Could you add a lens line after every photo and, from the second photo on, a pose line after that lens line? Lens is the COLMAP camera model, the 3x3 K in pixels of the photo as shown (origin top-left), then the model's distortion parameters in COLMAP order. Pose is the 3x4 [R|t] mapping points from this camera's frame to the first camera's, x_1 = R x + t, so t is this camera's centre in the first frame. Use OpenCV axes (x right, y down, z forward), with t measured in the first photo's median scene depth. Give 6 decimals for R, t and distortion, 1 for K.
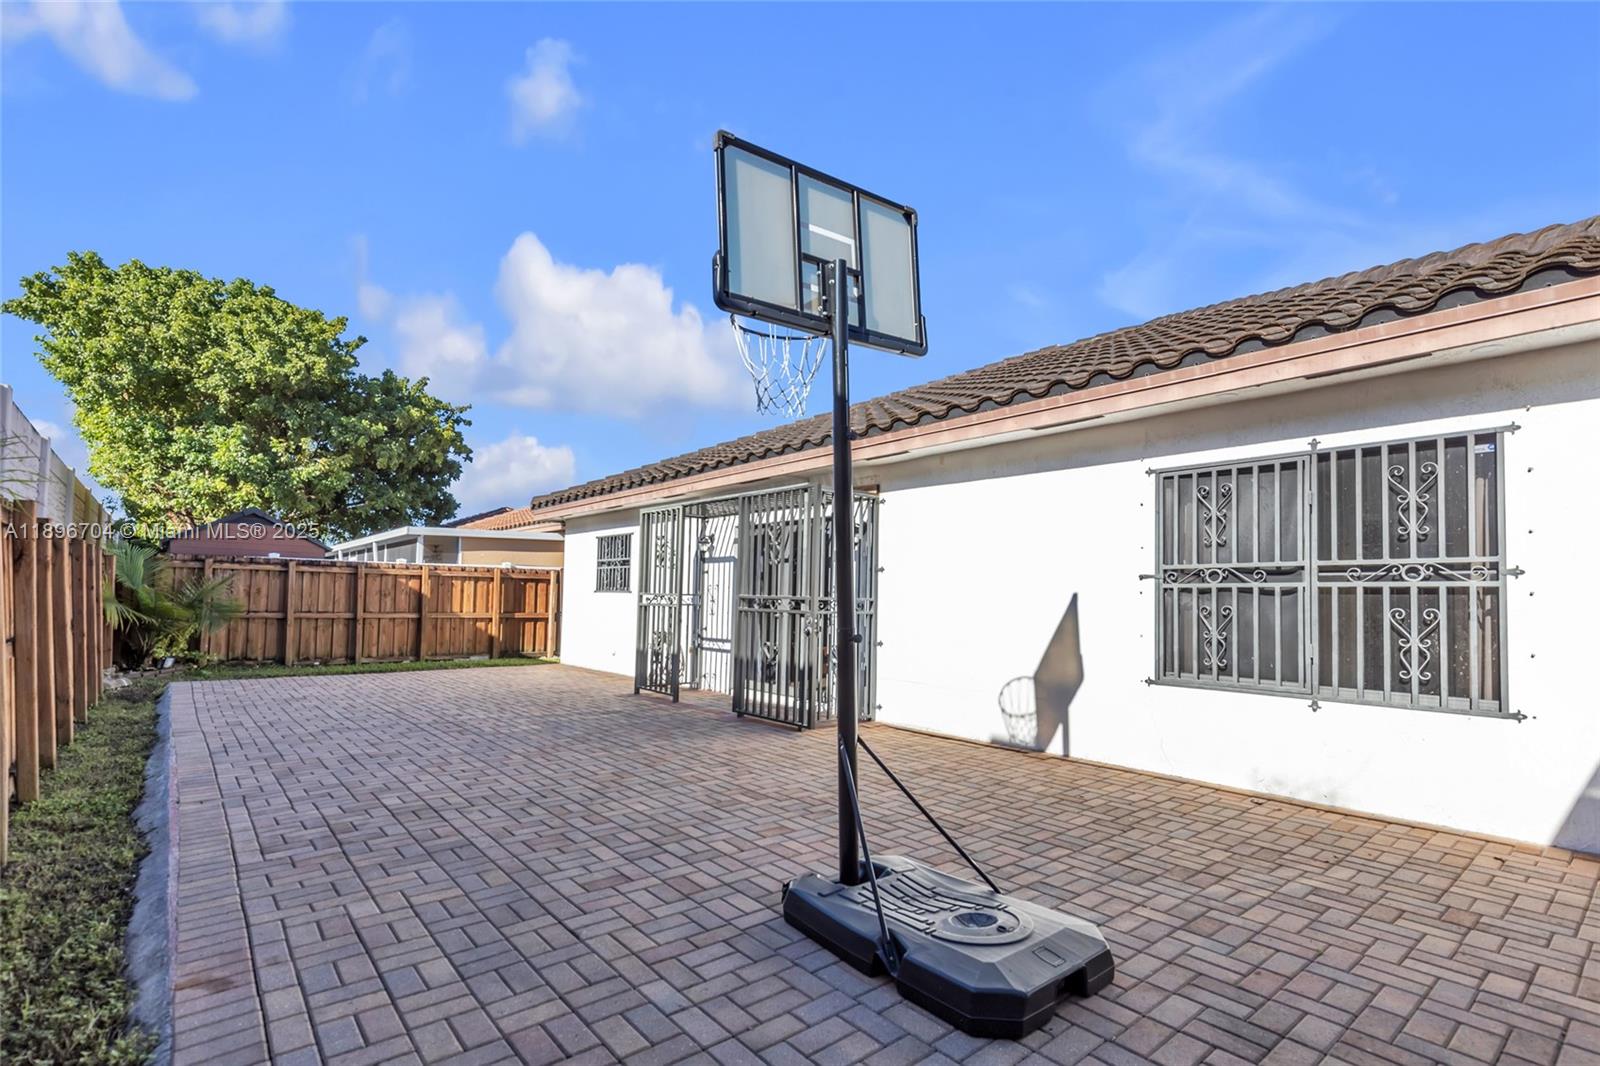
lens RADIAL K [[756.9, 0, 800.0], [0, 756.9, 533.0], [0, 0, 1]] dist [0.001683, 0.000202]
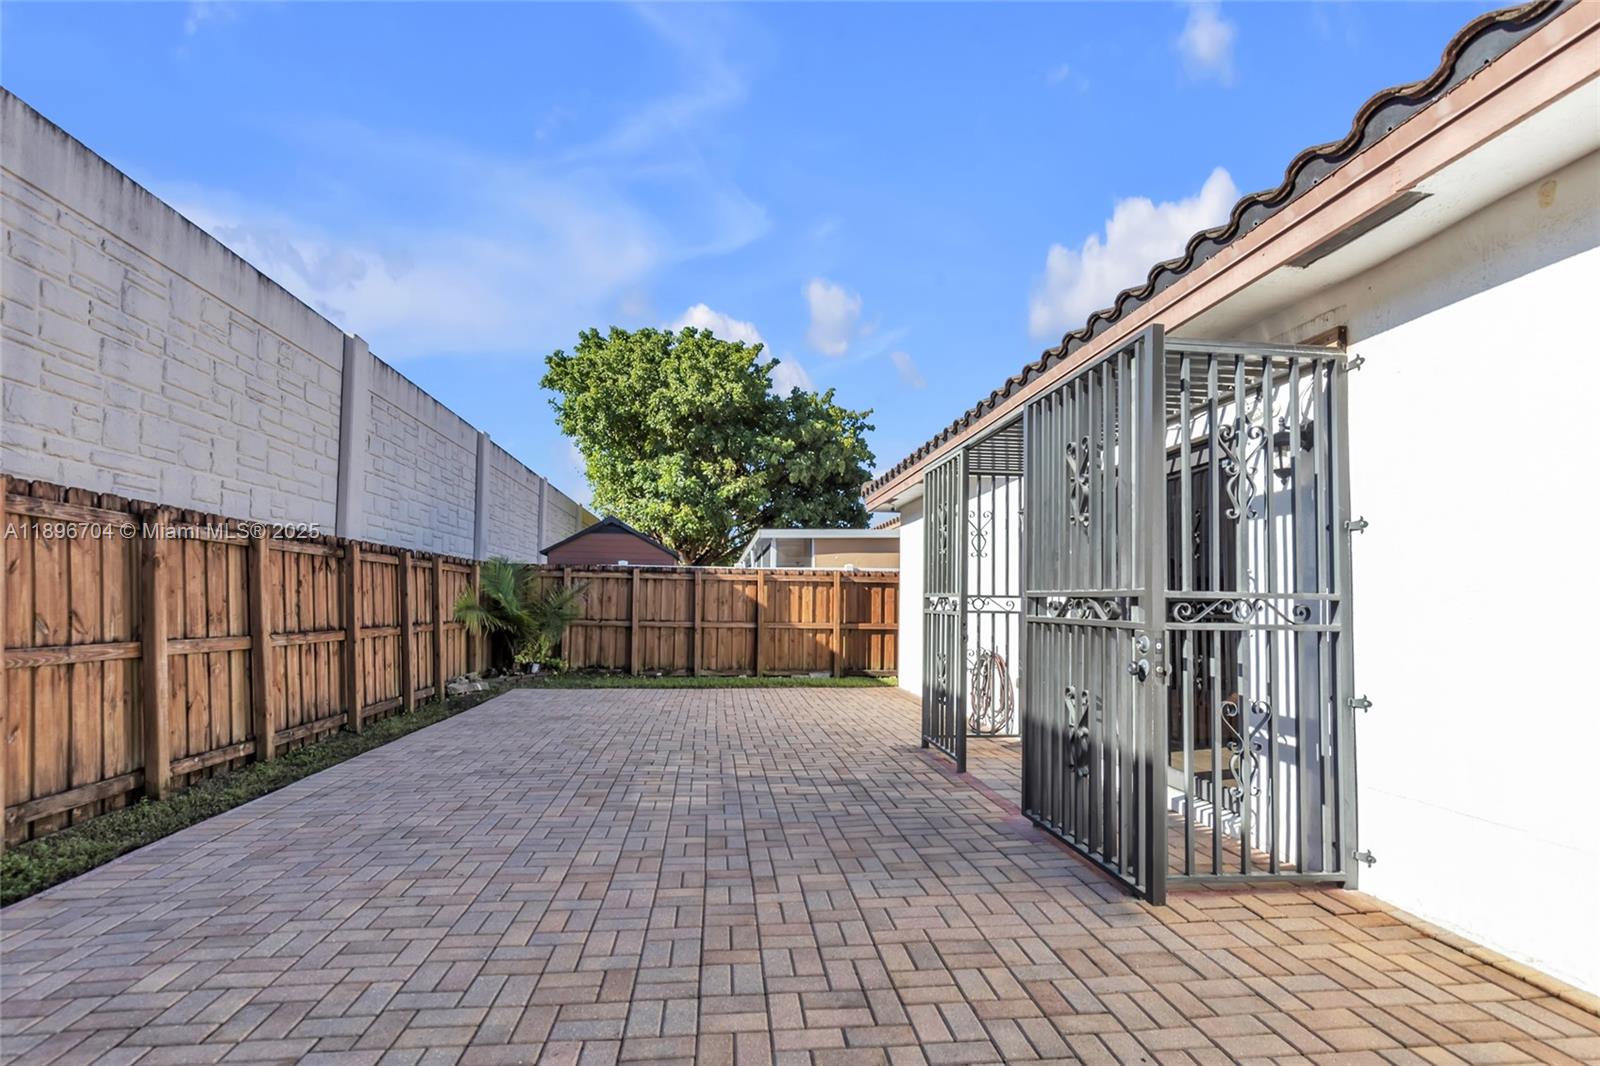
lens RADIAL K [[777.9, 0, 798.9], [0, 777.9, 552.9], [0, 0, 1]] dist [0.002286, 0.000456]
pose [[0.840864, -0.040765, -0.539708, 0.041600], [0.047783, 0.998857, -0.001000, 0.026023], [0.539132, -0.024948, 0.841851, 0.248297]]
